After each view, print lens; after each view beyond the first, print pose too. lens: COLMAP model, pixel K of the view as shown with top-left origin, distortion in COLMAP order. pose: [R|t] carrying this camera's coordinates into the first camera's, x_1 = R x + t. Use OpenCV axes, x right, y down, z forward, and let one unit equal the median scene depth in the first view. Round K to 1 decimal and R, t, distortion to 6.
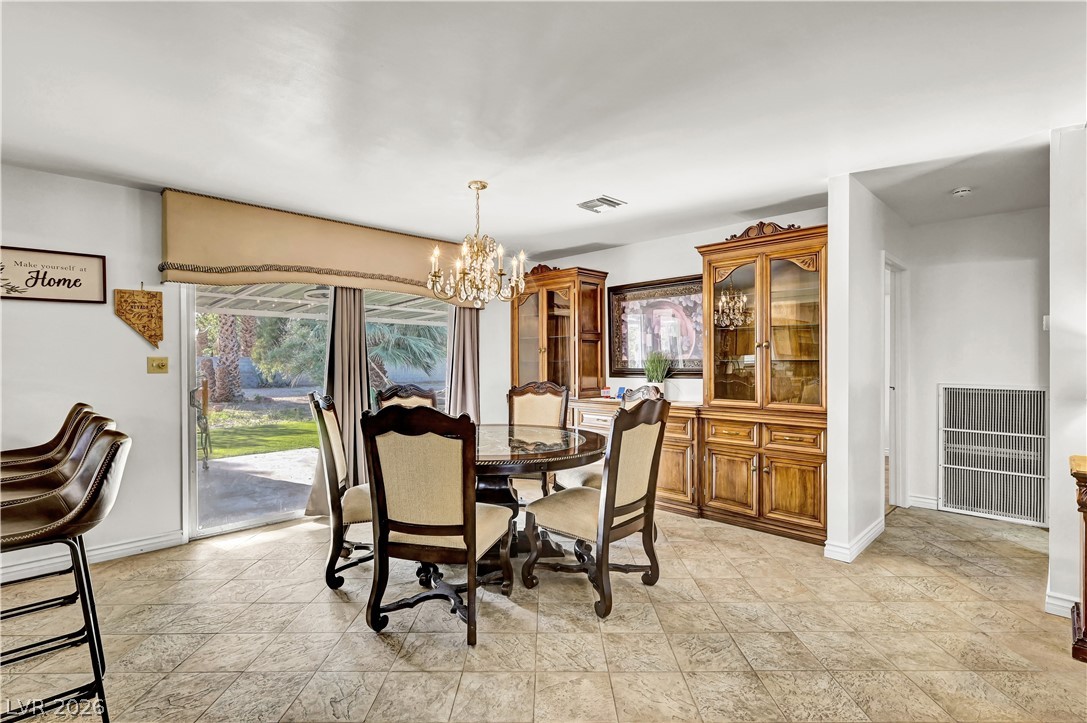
lens RADIAL K [[514.7, 0, 544.1], [0, 514.7, 360.9], [0, 0, 1]] dist [0.004164, 0.000459]
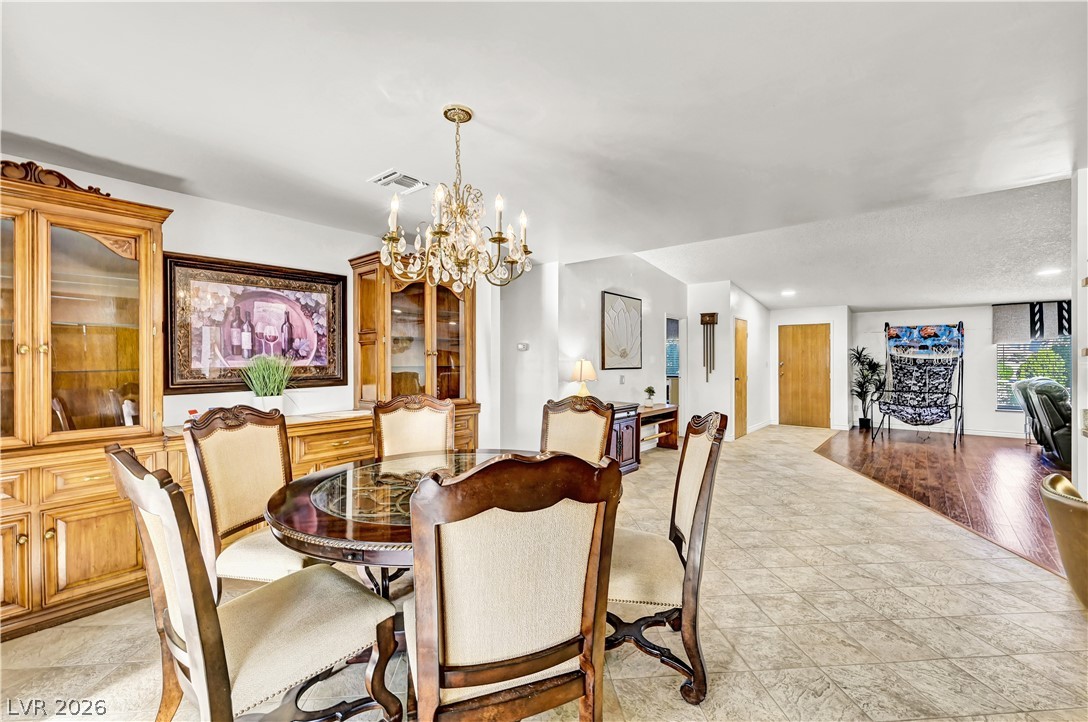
lens RADIAL K [[460.0, 0, 542.9], [0, 460.0, 364.3], [0, 0, 1]] dist [0.004951, 0.000440]
pose [[-0.070101, 0.005086, 0.997527, -0.534068], [0.015202, 0.999876, -0.004029, 0.003796], [-0.997424, 0.014882, -0.070169, 0.664779]]
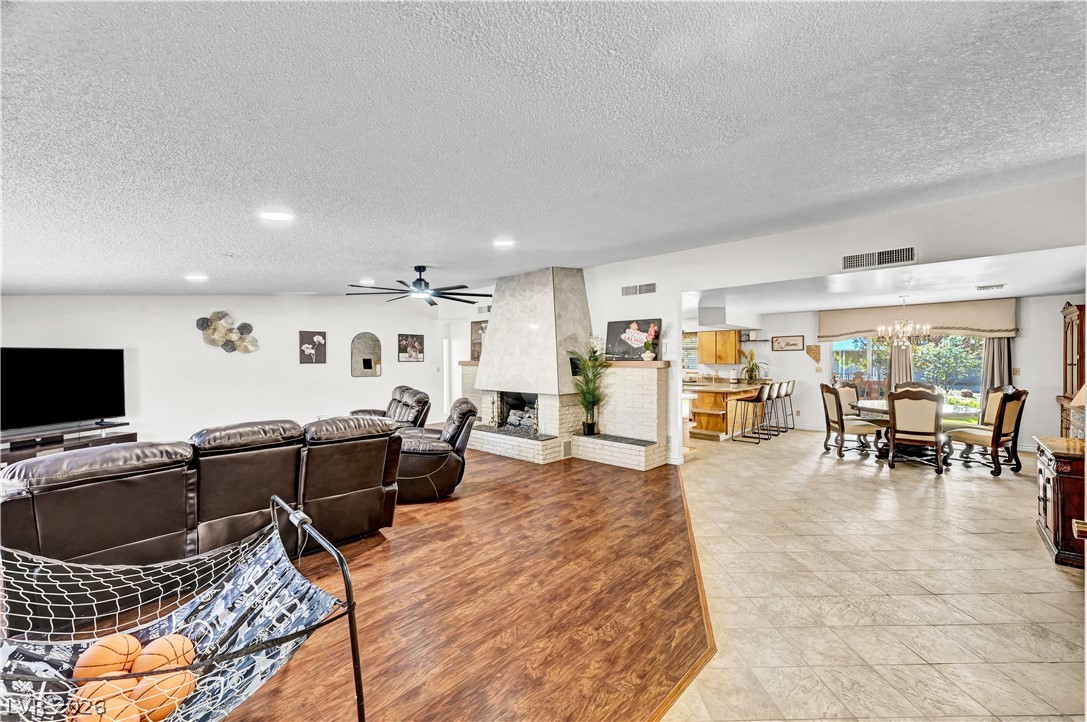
lens RADIAL K [[430.2, 0, 545.1], [0, 430.2, 361.7], [0, 0, 1]] dist [-0.000220, -0.000003]
pose [[0.004421, 0.004873, -0.999978, 1.257482], [-0.005495, 0.999973, 0.004849, -0.029127], [0.999975, 0.005473, 0.004448, -0.429712]]
